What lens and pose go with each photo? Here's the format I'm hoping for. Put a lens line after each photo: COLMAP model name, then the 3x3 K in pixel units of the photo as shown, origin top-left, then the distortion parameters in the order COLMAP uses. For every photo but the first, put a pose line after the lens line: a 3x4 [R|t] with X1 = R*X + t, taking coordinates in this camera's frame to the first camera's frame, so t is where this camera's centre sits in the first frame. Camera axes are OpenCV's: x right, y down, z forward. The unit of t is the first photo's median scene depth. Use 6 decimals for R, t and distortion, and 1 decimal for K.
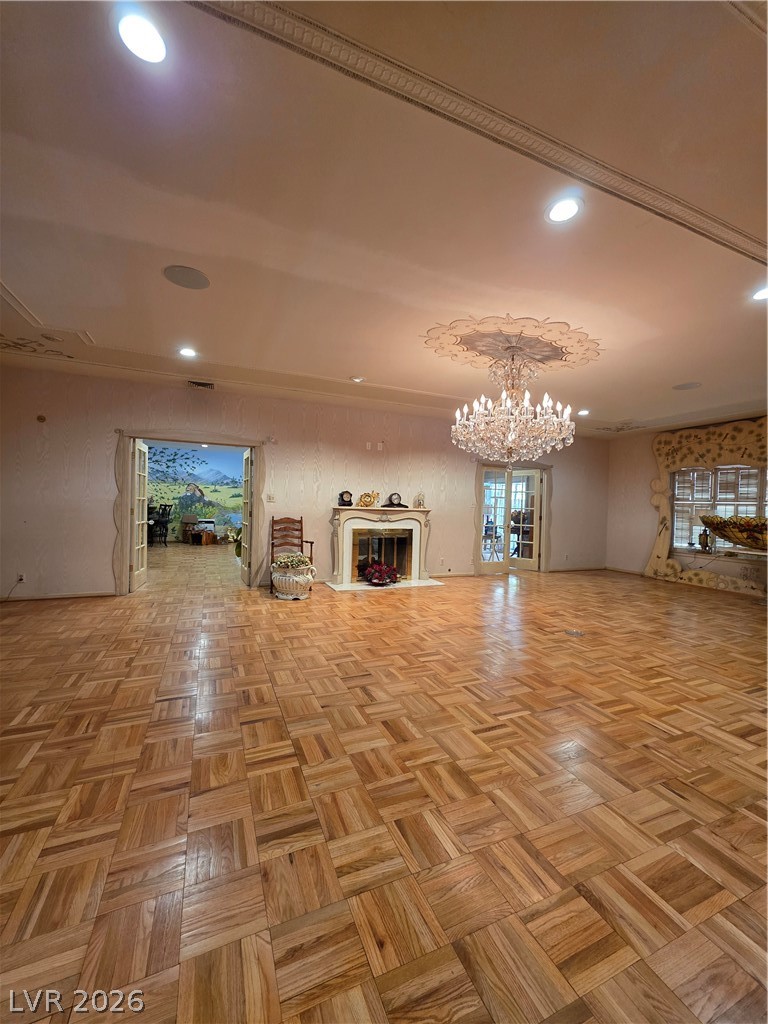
lens RADIAL K [[406.6, 0, 385.8], [0, 406.6, 512.7], [0, 0, 1]] dist [-0.000041, 0.000447]
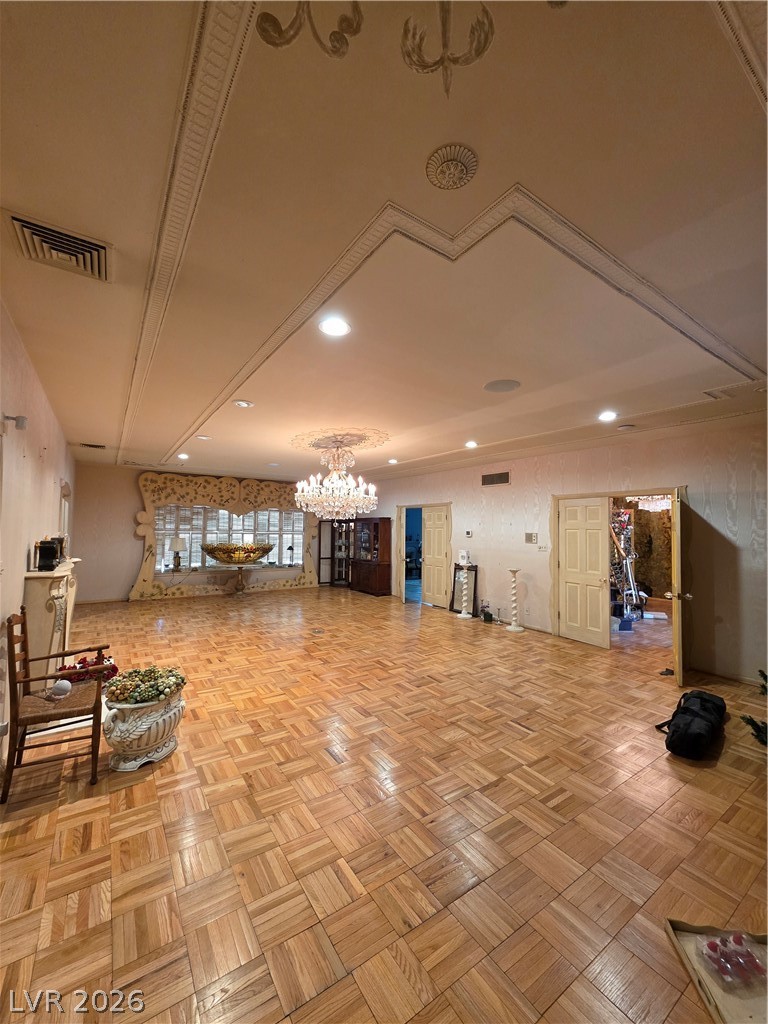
lens RADIAL K [[406.6, 0, 384.5], [0, 406.6, 510.8], [0, 0, 1]] dist [-0.000041, 0.000447]
pose [[-0.189513, 0.015067, 0.981763, -0.985665], [-0.002252, 0.999873, -0.015780, -0.118750], [-0.981876, -0.005202, -0.189455, 0.967041]]
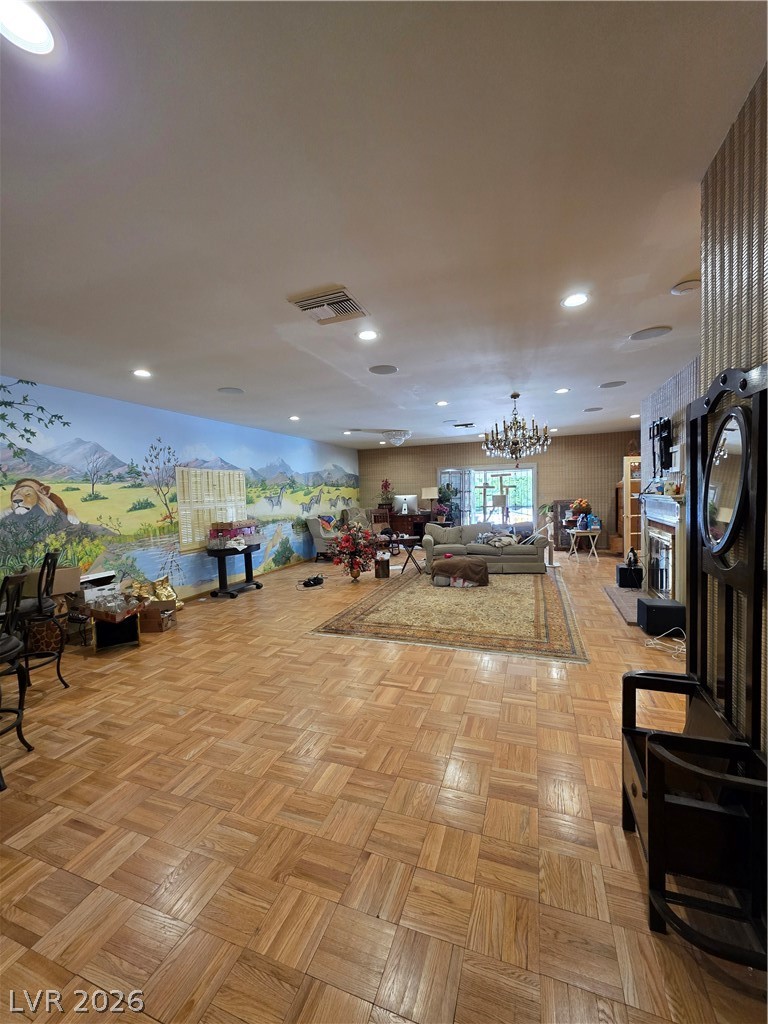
lens RADIAL K [[406.6, 0, 386.0], [0, 406.6, 511.9], [0, 0, 1]] dist [-0.000041, 0.000447]
pose [[0.686179, -0.081501, 0.722852, -0.498683], [0.052922, 0.996664, 0.062136, -0.047837], [-0.725505, -0.004382, 0.688203, 0.522740]]
